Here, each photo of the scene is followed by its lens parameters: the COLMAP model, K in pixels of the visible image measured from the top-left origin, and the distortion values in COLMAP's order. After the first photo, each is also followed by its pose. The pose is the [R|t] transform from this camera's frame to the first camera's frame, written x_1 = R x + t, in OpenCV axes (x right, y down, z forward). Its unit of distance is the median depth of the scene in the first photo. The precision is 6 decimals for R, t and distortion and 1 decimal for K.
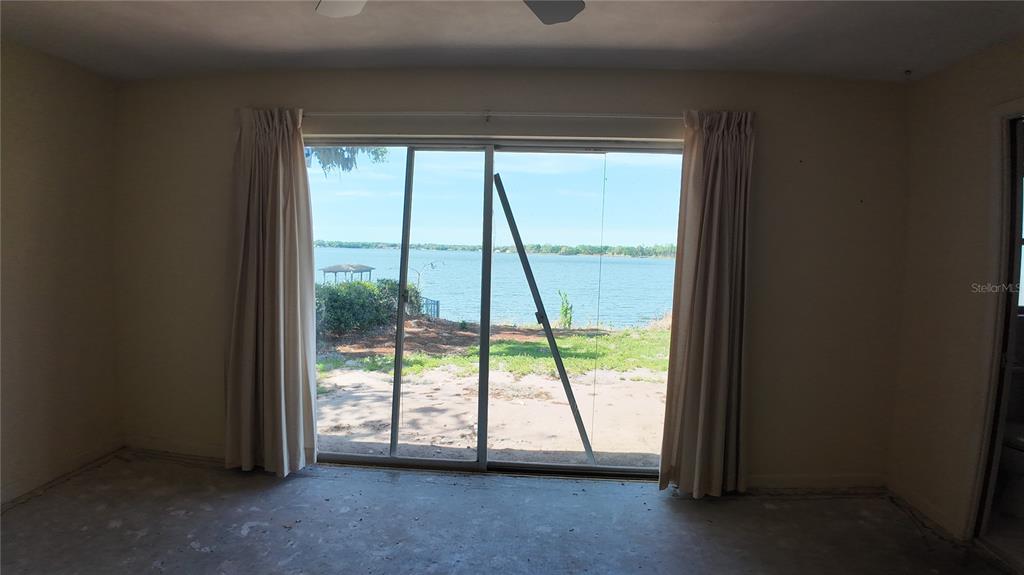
lens RADIAL K [[545.6, 0, 512.0], [0, 545.6, 287.5], [0, 0, 1]] dist [-0.068800, -0.059541]
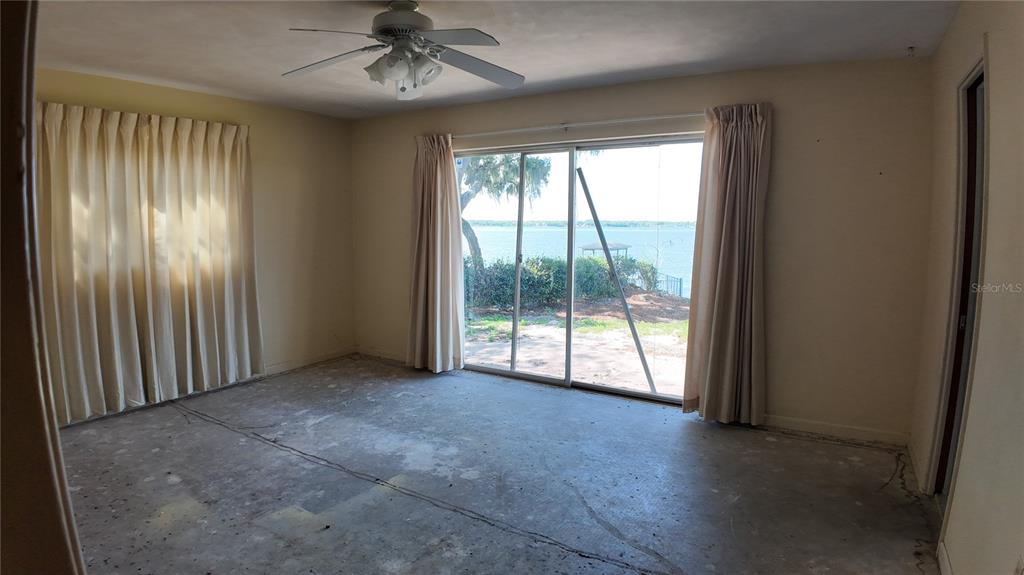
lens RADIAL K [[545.6, 0, 512.0], [0, 545.6, 287.5], [0, 0, 1]] dist [-0.068800, -0.059541]
pose [[0.884330, 0.031530, -0.465797, 0.489585], [-0.013446, 0.999023, 0.042096, 0.034636], [0.466669, -0.030963, 0.883890, -0.292129]]
